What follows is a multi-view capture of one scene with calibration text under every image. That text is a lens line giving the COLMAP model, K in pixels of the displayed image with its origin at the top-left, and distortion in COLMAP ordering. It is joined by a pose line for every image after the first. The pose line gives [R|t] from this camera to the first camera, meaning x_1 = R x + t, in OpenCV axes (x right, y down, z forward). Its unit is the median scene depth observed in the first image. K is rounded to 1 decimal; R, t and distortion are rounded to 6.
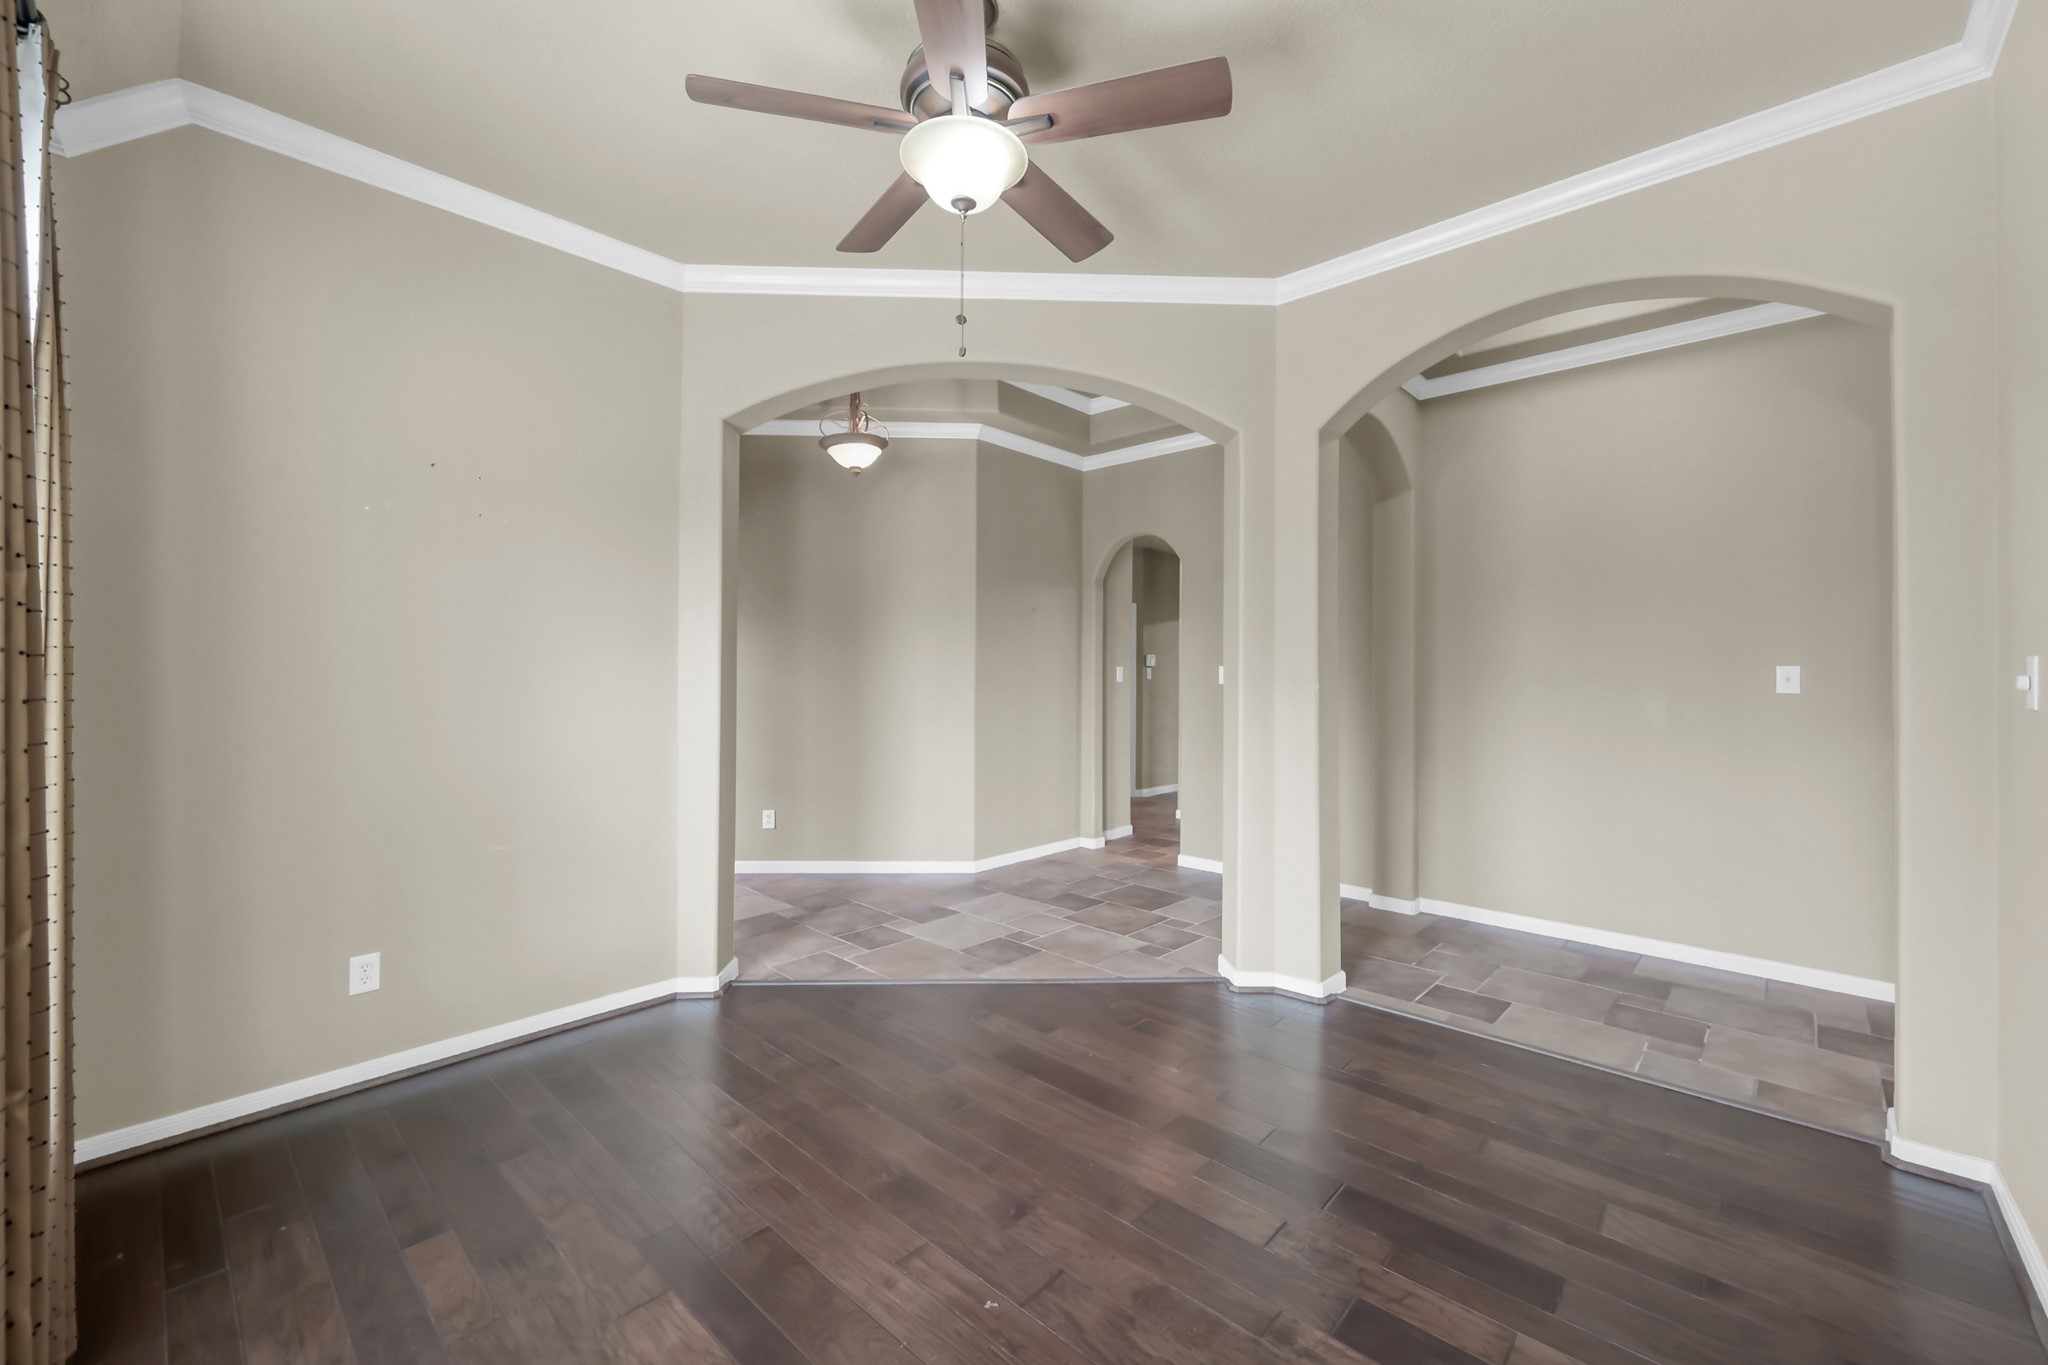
lens RADIAL K [[812.7, 0, 1015.4], [0, 812.7, 679.1], [0, 0, 1]] dist [0.000366, 0.000034]
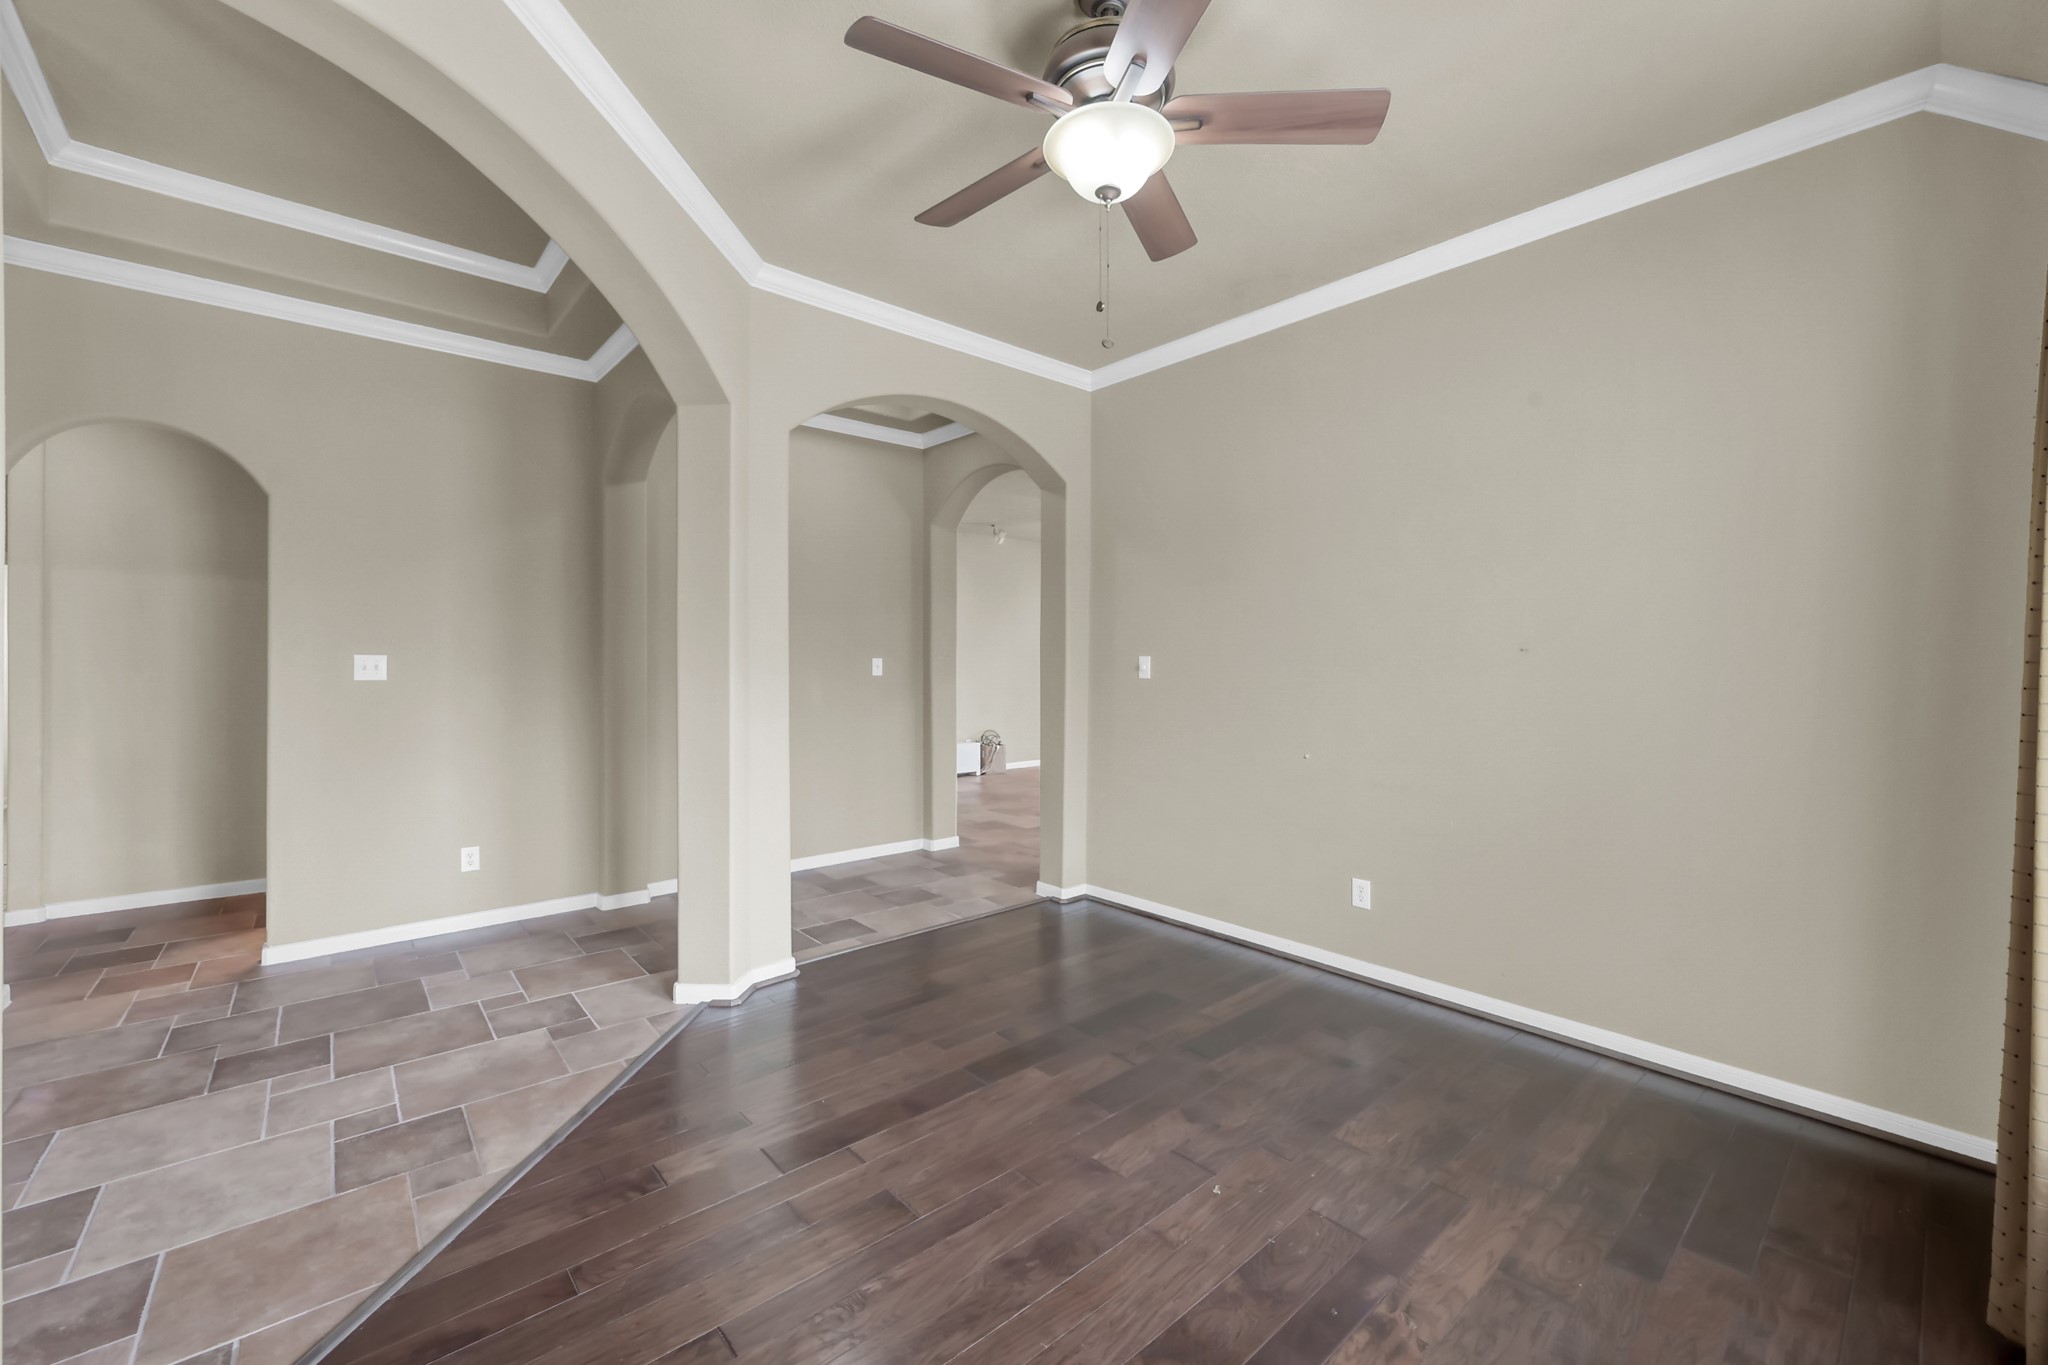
lens RADIAL K [[812.7, 0, 1015.4], [0, 812.7, 679.1], [0, 0, 1]] dist [0.000366, 0.000034]
pose [[0.107270, -0.023065, 0.993962, -0.571256], [0.008834, 0.999714, 0.022245, -0.008220], [-0.994191, 0.006394, 0.107443, 0.533114]]
